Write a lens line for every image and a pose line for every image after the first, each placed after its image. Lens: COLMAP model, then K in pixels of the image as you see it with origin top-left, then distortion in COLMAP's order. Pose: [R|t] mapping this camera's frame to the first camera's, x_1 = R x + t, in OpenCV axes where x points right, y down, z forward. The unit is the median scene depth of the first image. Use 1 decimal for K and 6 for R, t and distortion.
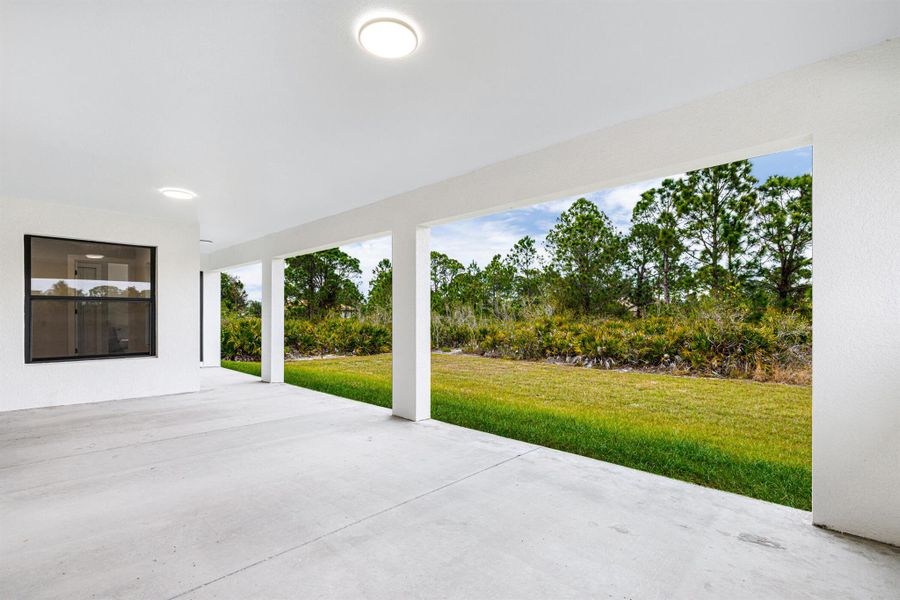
lens RADIAL K [[420.6, 0, 449.6], [0, 420.6, 314.1], [0, 0, 1]] dist [0.000875, 0.000107]
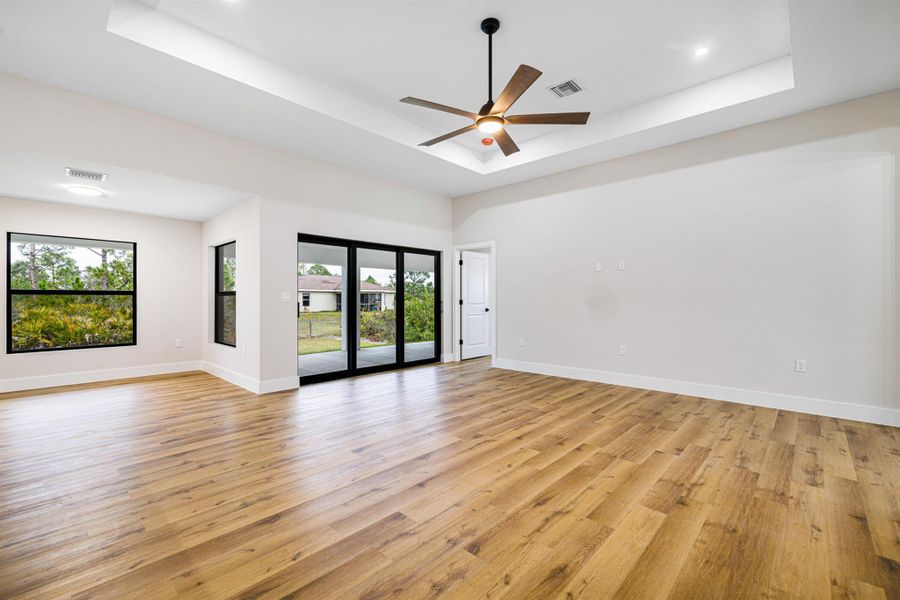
lens RADIAL K [[386.2, 0, 450.0], [0, 386.2, 300.0], [0, 0, 1]] dist [0.000627, -0.000093]
pose [[0.000183, -0.003091, 0.999995, -0.691028], [0.000167, 0.999995, 0.003091, -0.011287], [-1.000000, 0.000166, 0.000183, 0.142437]]
